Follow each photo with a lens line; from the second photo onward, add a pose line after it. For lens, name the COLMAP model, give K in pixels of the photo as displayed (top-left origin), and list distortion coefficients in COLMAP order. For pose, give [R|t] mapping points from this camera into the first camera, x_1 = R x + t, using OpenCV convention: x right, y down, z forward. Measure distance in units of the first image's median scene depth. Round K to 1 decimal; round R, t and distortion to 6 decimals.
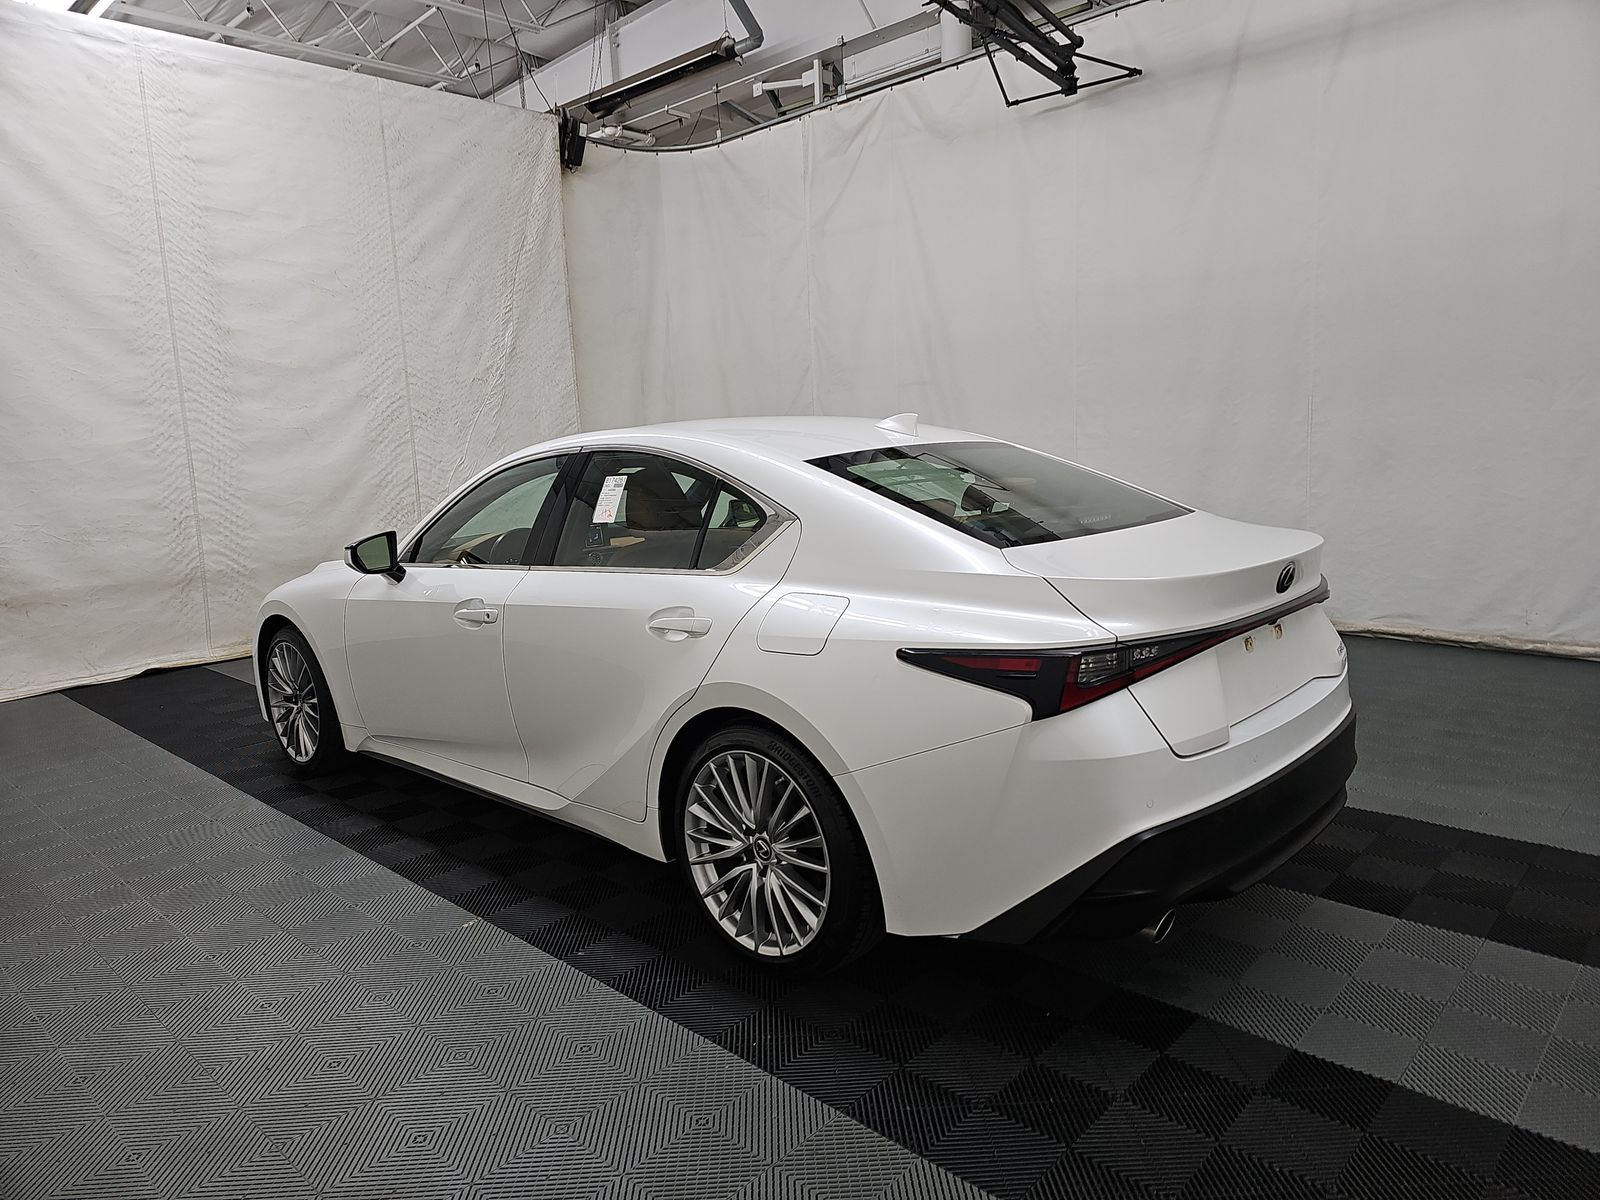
lens RADIAL K [[1075.6, 0, 814.9], [0, 1075.6, 593.8], [0, 0, 1]] dist [0.045954, -0.041484]
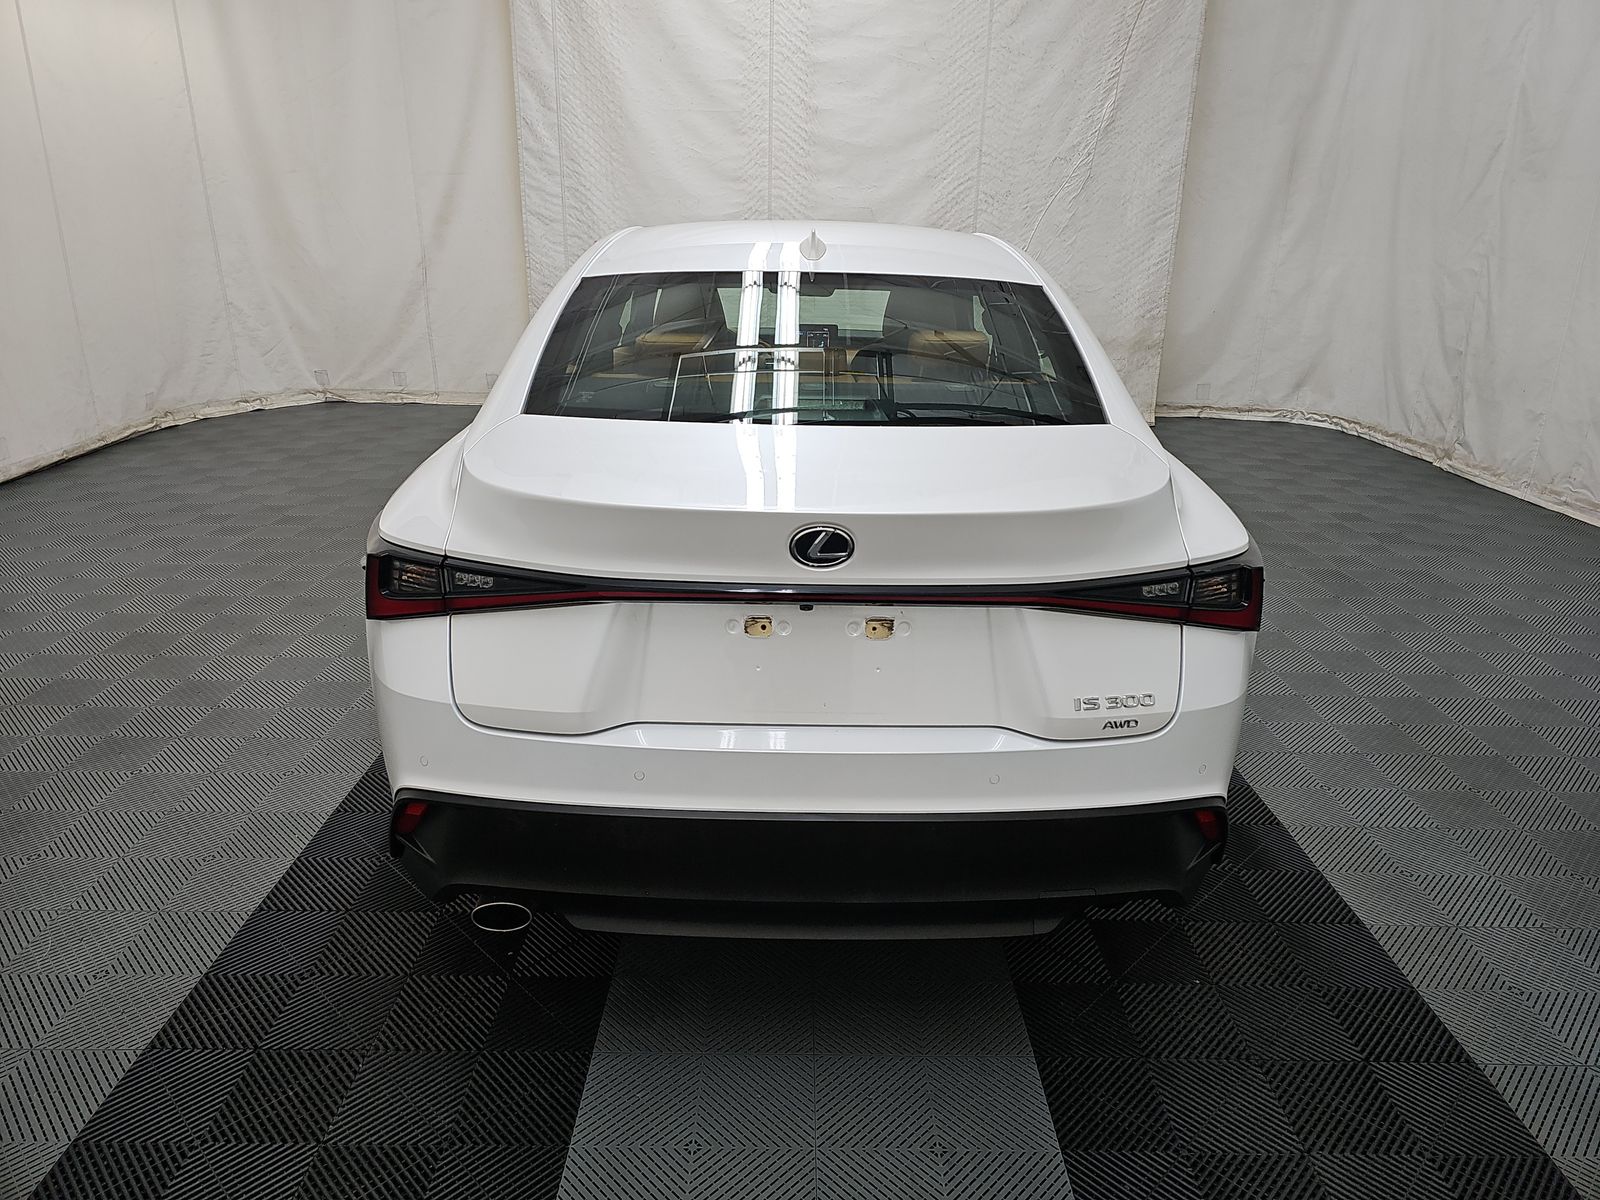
lens RADIAL K [[1075.6, 0, 802.5], [0, 1075.6, 594.8], [0, 0, 1]] dist [0.045954, -0.041484]
pose [[0.672861, 0.289947, -0.680580, 0.327477], [-0.154076, 0.954742, 0.254419, -0.054282], [0.723546, -0.066328, 0.687082, 0.219207]]
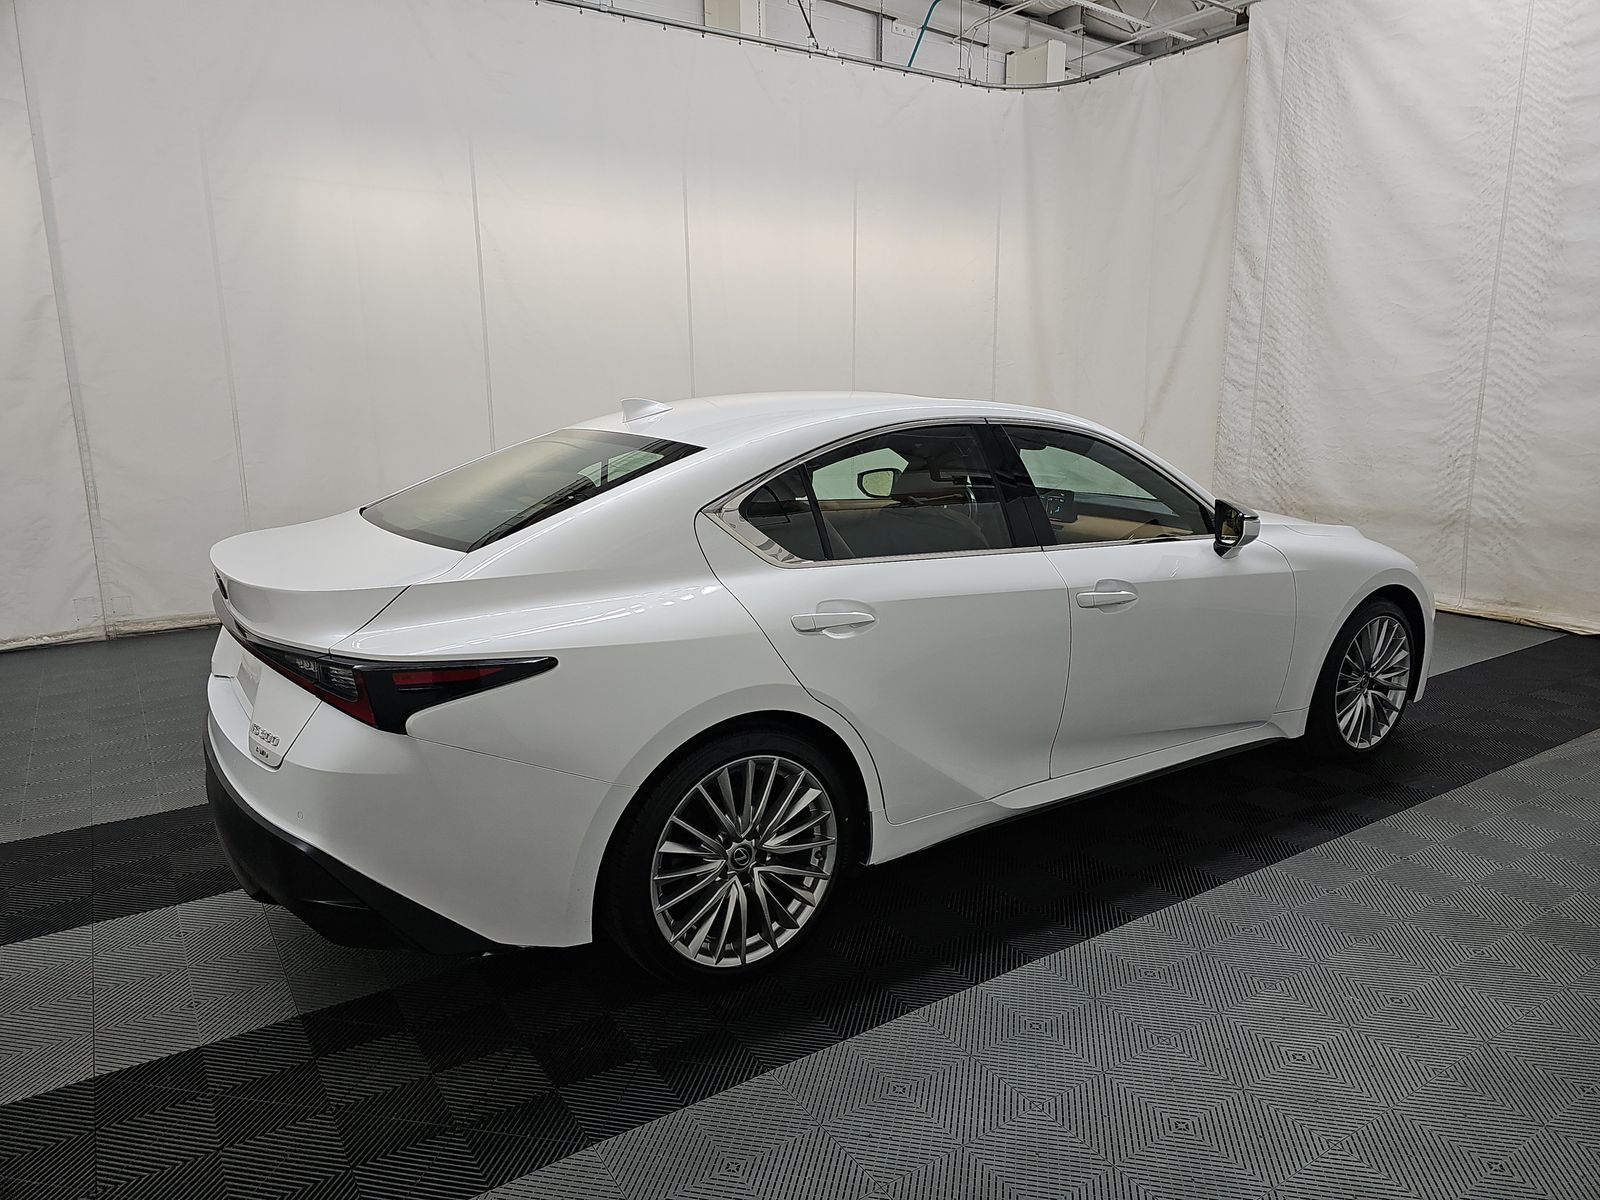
lens RADIAL K [[1075.6, 0, 788.1], [0, 1075.6, 588.4], [0, 0, 1]] dist [0.045954, -0.041484]
pose [[-0.243735, 0.220550, -0.944432, 0.476004], [-0.127156, 0.958127, 0.256564, -0.126760], [0.961470, 0.182623, -0.205485, 0.647695]]
